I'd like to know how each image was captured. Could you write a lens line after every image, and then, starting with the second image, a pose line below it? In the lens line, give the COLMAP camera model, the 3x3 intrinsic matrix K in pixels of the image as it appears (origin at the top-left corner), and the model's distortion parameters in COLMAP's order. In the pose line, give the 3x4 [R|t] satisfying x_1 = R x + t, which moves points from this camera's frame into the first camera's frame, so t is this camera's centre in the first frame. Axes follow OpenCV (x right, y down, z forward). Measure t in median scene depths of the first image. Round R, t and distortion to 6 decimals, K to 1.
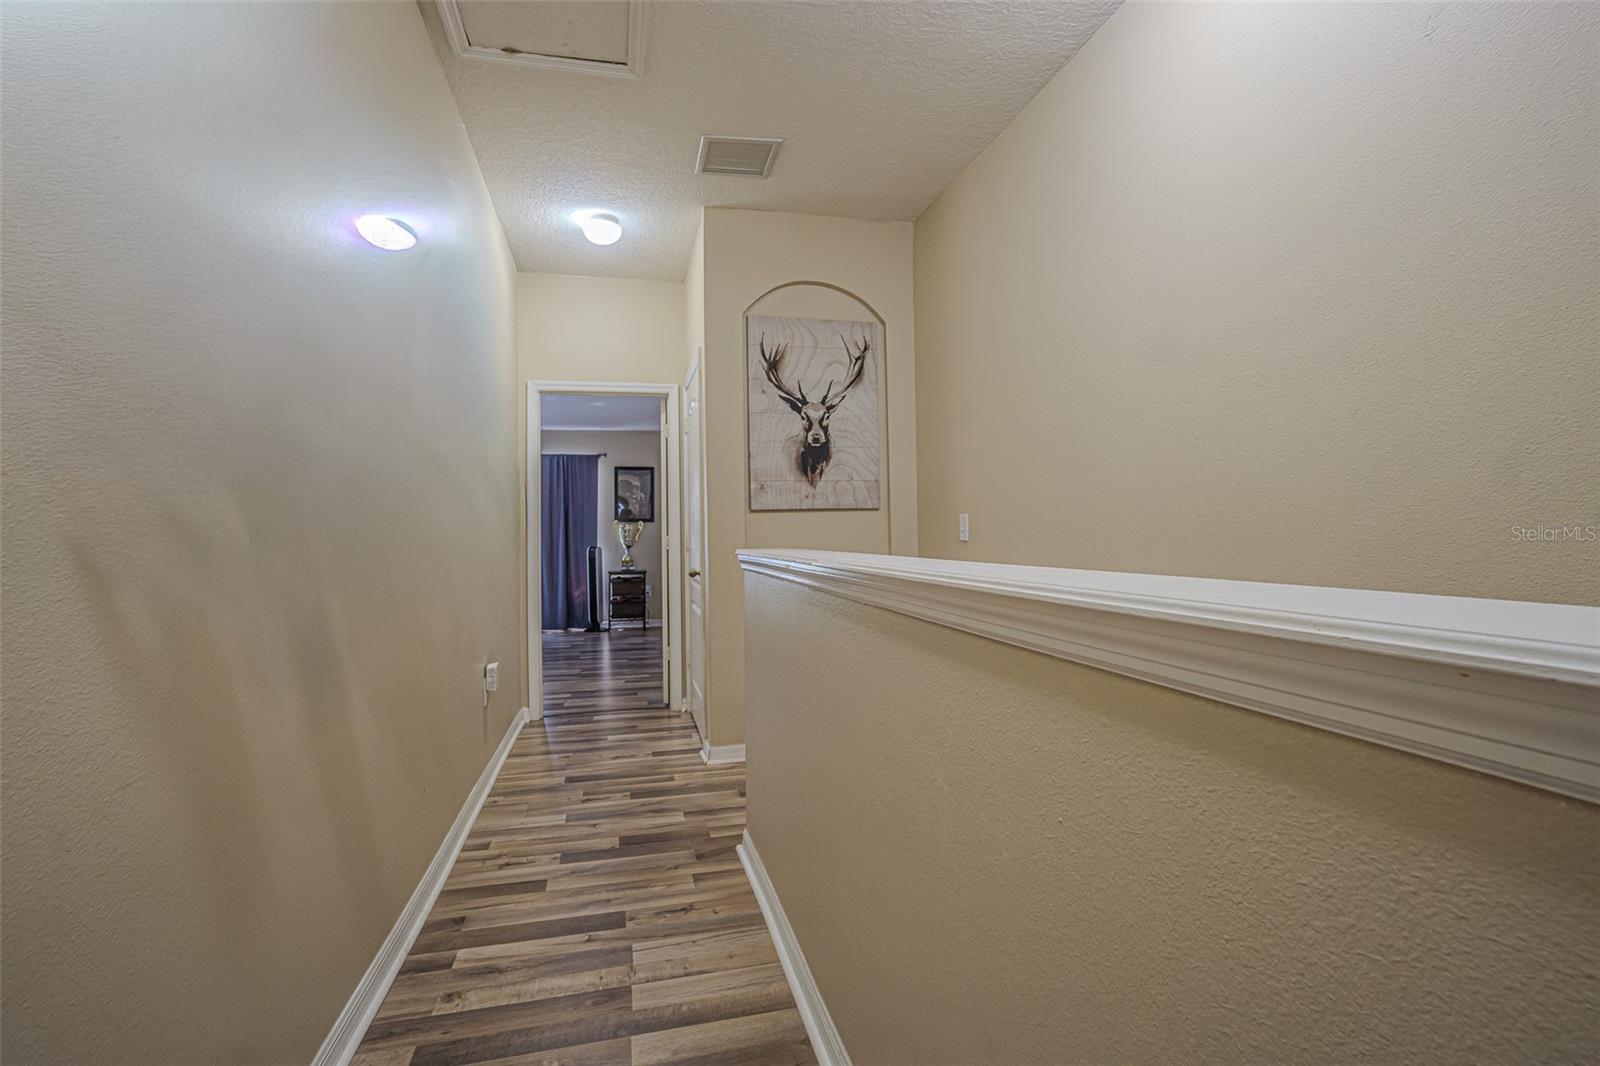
lens RADIAL K [[726.8, 0, 794.4], [0, 726.8, 519.5], [0, 0, 1]] dist [-0.015364, 0.000120]
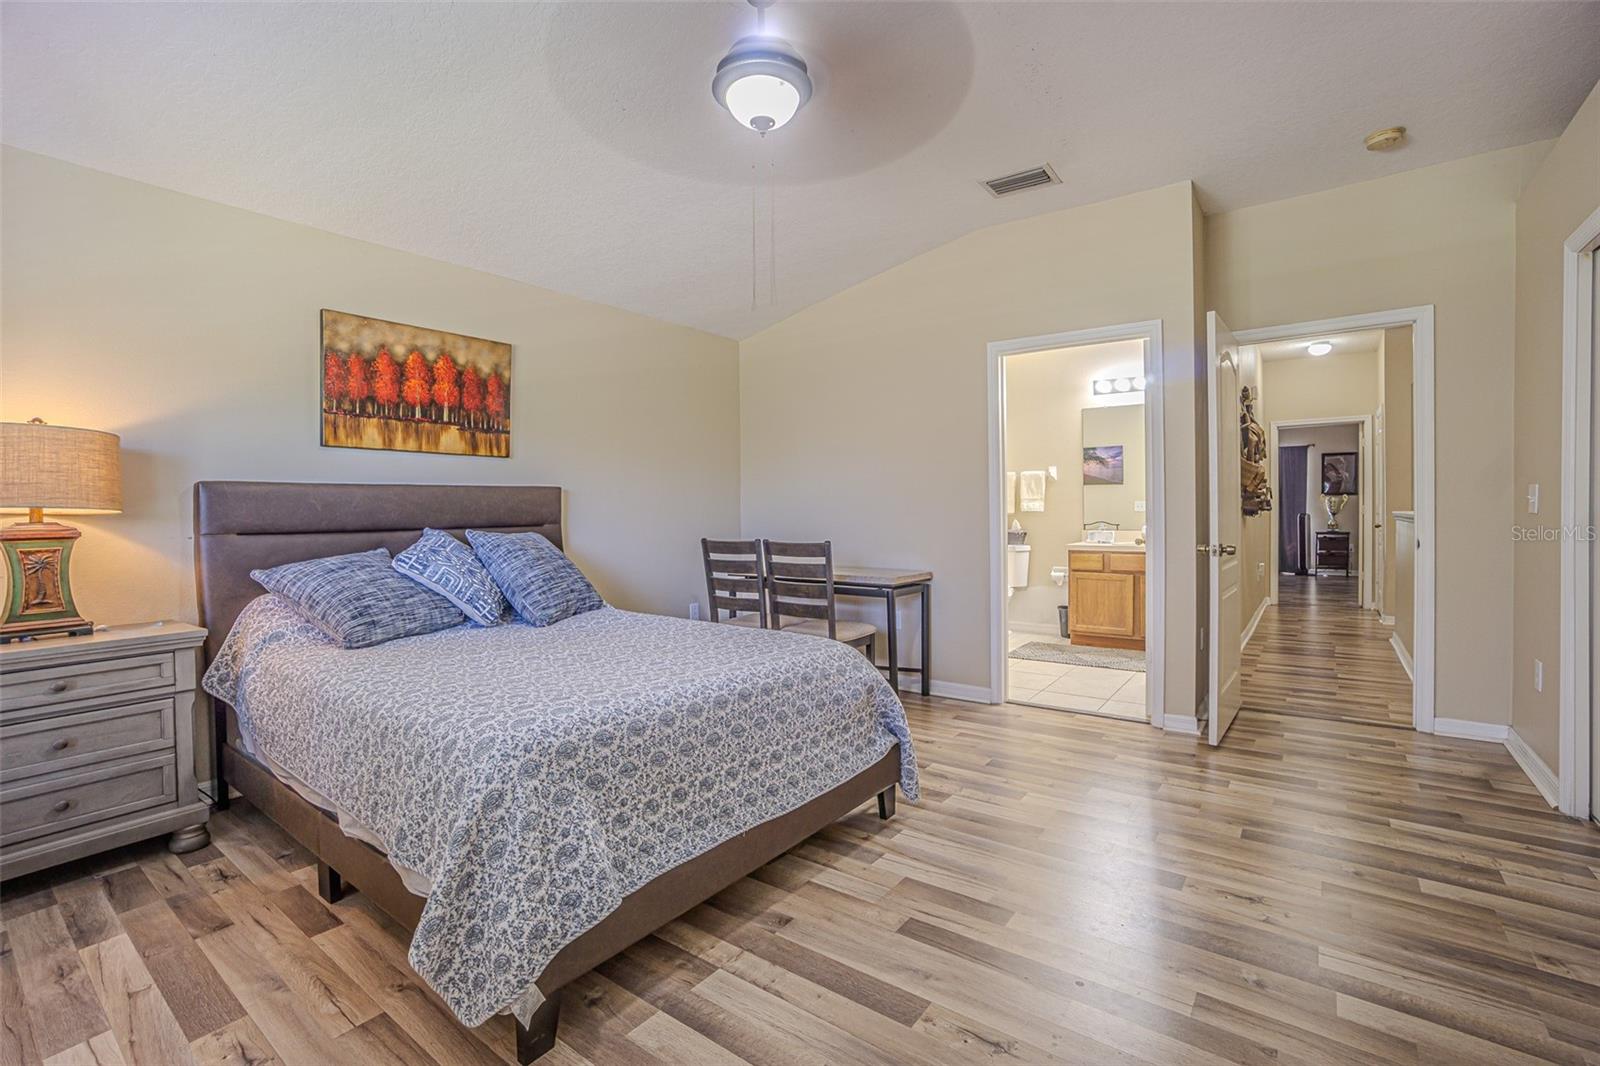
lens RADIAL K [[726.8, 0, 794.4], [0, 726.8, 519.5], [0, 0, 1]] dist [-0.015364, 0.000120]
pose [[0.649066, 0.016826, -0.760546, 0.139068], [0.014698, 0.999291, 0.034651, -0.012880], [0.760590, -0.033669, 0.648359, -0.628360]]
